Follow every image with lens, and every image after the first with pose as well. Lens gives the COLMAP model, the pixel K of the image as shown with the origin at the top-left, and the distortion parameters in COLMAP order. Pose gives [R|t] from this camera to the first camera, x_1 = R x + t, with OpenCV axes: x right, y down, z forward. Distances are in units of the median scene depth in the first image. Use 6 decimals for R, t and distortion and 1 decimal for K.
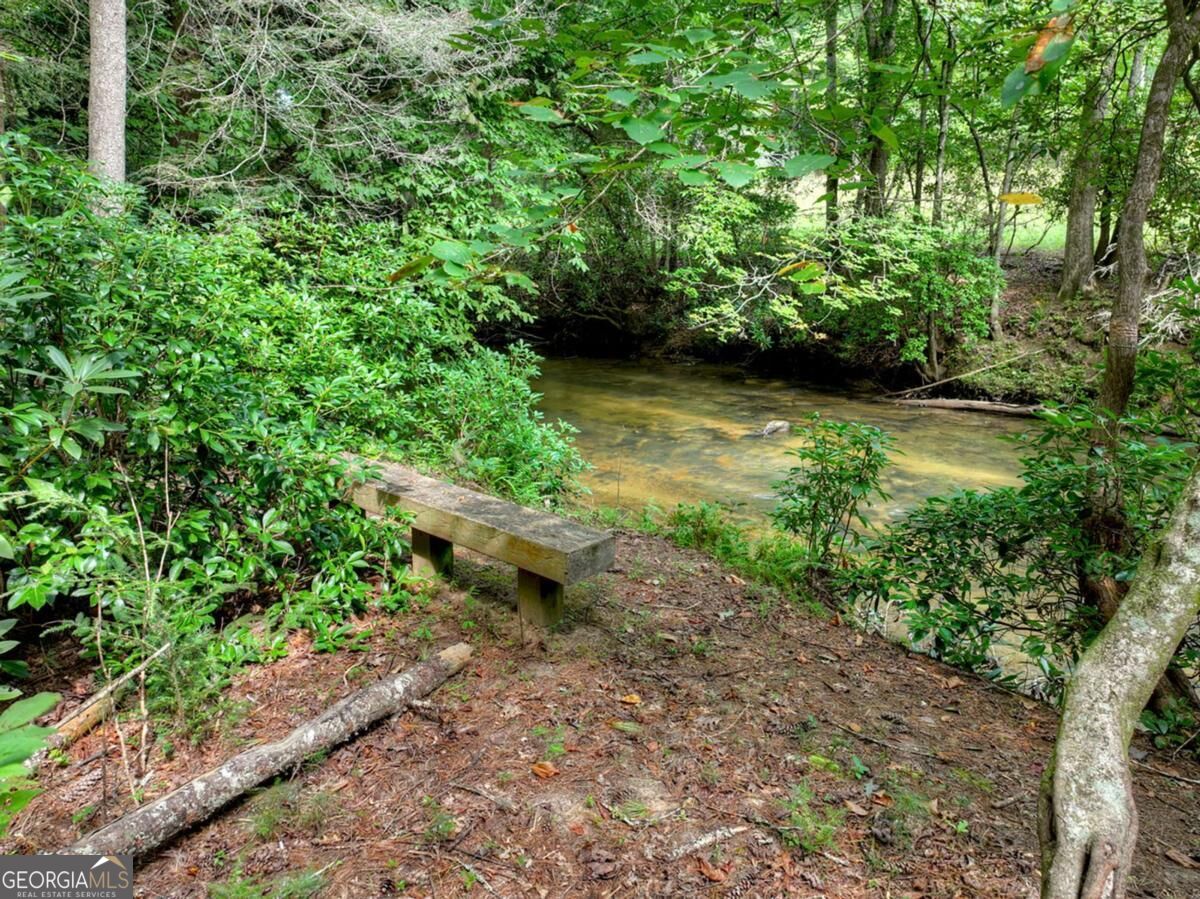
lens RADIAL K [[843.2, 0, 599.2], [0, 843.2, 448.4], [0, 0, 1]] dist [0.007842, 0.004640]
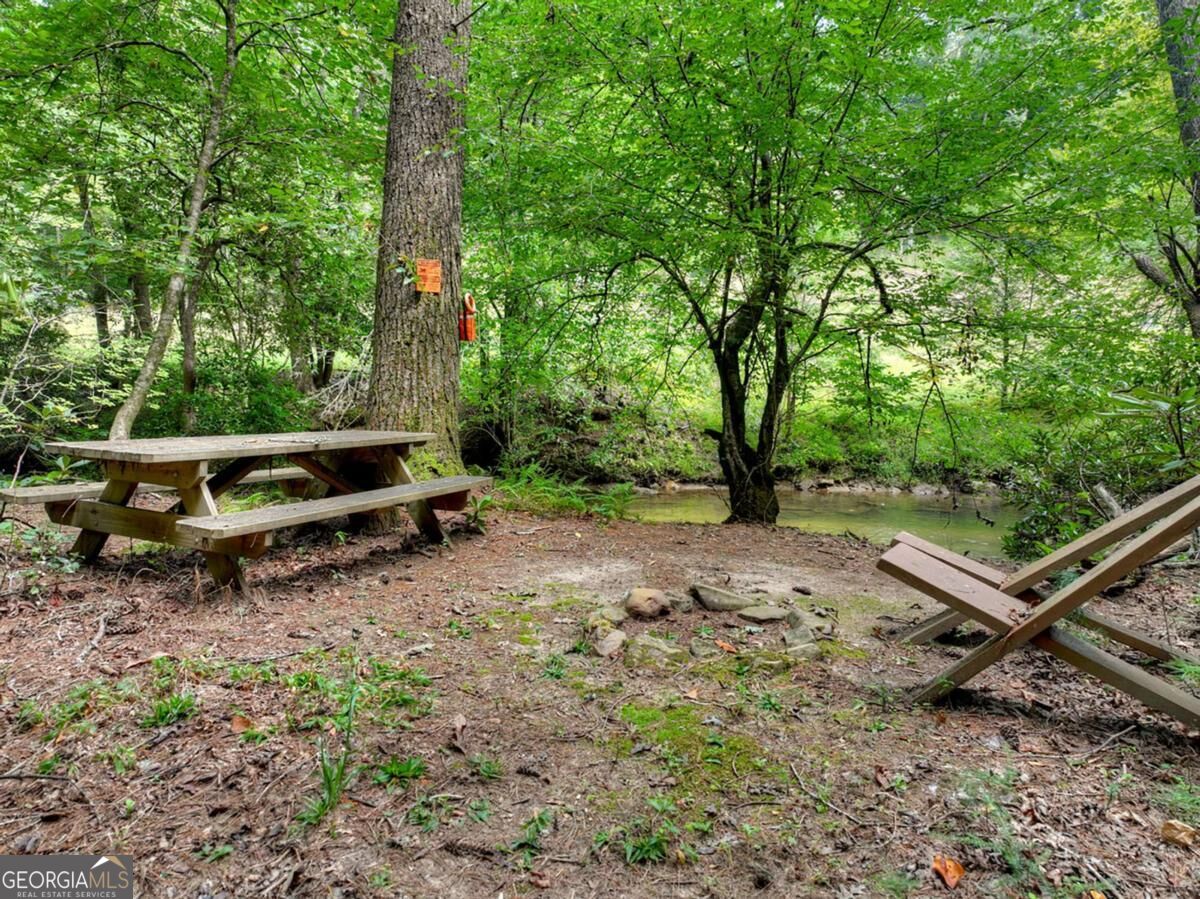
lens RADIAL K [[843.2, 0, 598.2], [0, 843.2, 450.6], [0, 0, 1]] dist [0.007842, 0.004640]
pose [[0.722306, -0.068841, 0.688139, -0.066665], [0.176377, 0.980466, -0.087049, 0.142548], [-0.668704, 0.184248, 0.720339, -0.409214]]
